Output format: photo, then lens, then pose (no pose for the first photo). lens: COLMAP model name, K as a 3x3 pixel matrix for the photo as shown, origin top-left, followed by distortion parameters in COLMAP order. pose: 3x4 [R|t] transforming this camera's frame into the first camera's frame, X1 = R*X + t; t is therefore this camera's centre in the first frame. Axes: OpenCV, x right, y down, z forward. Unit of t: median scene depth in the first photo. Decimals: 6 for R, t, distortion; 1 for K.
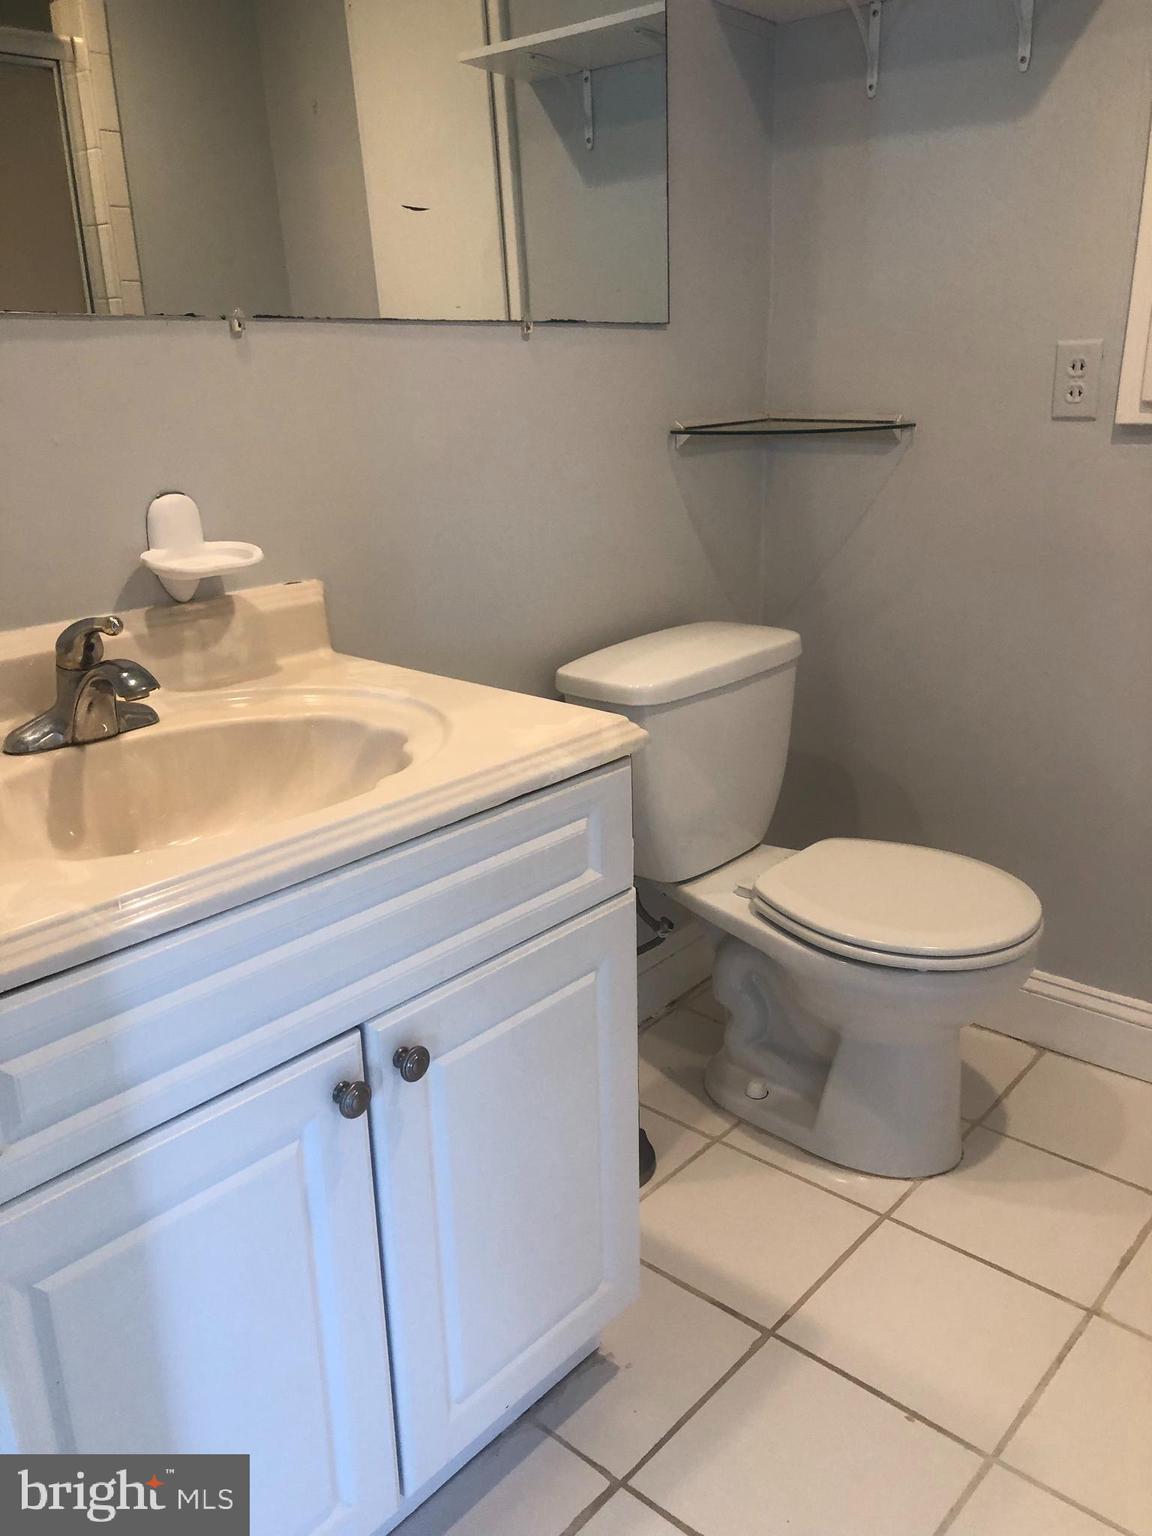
lens RADIAL K [[1257.8, 0, 575.7], [0, 1257.8, 768.6], [0, 0, 1]] dist [0.019248, -0.005939]
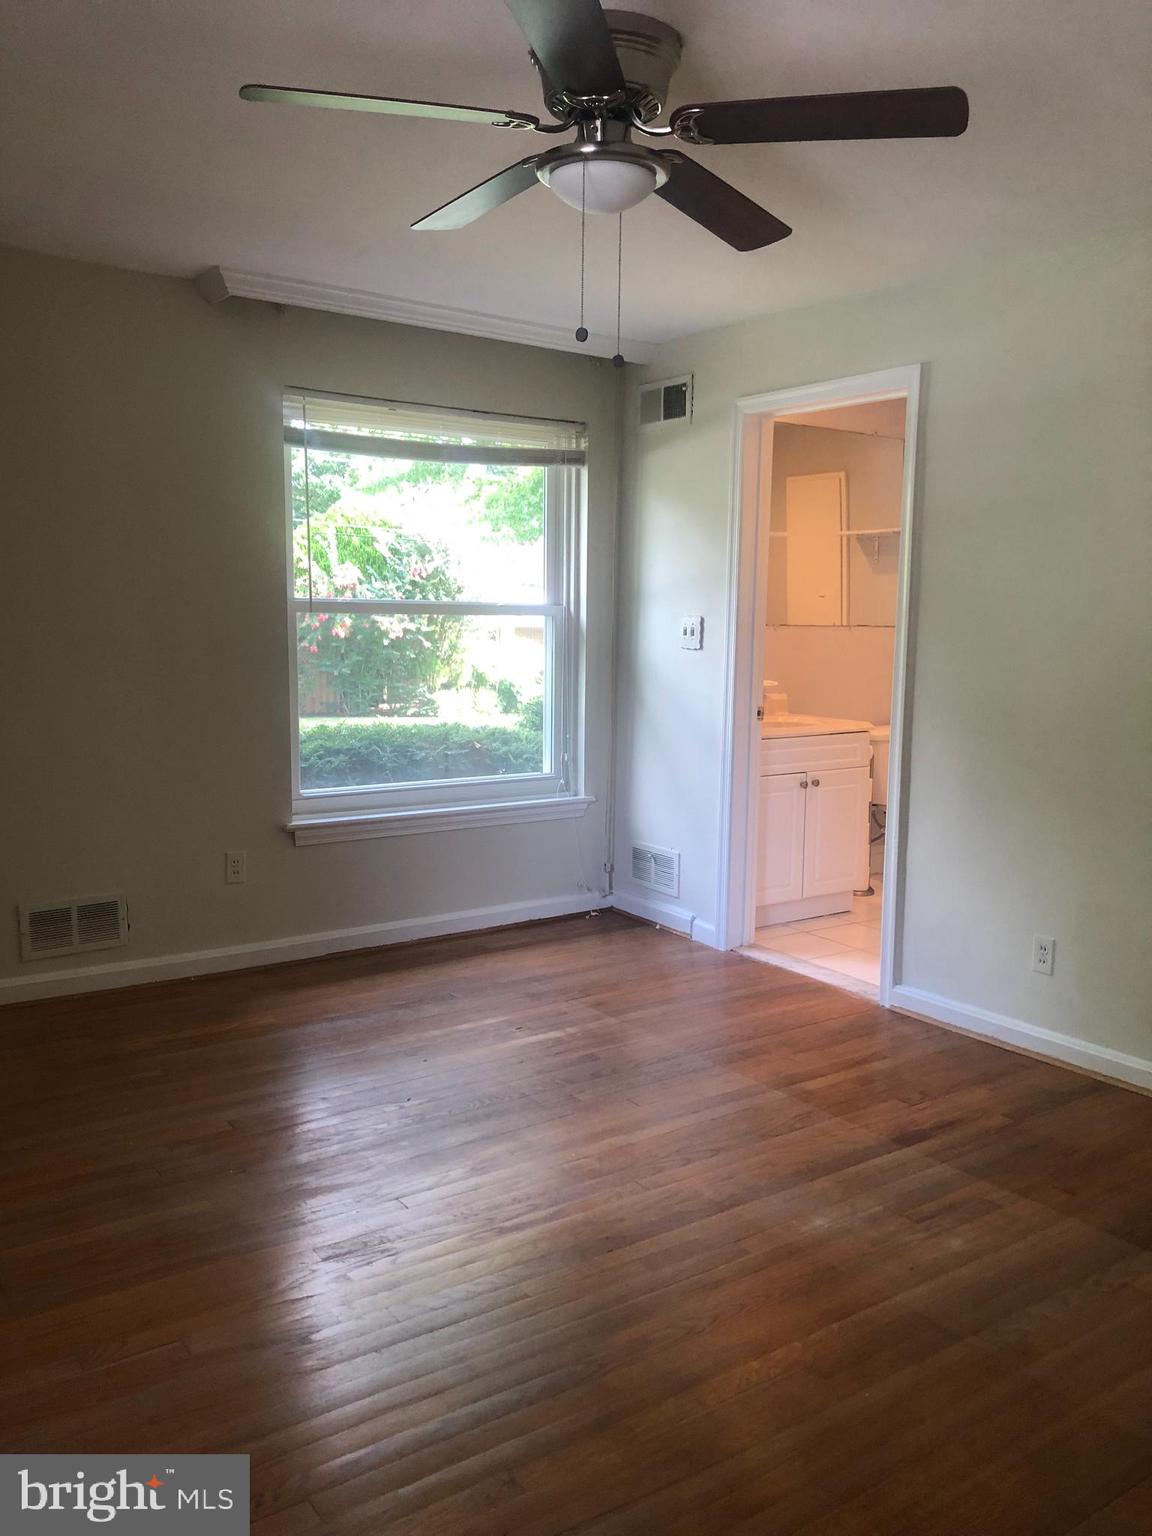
lens RADIAL K [[1257.8, 0, 579.9], [0, 1257.8, 763.1], [0, 0, 1]] dist [0.019248, -0.005939]
pose [[0.972132, 0.064654, -0.225343, 0.046260], [-0.106120, 0.978461, -0.177068, 0.741794], [0.209041, 0.196046, 0.958054, -2.527217]]
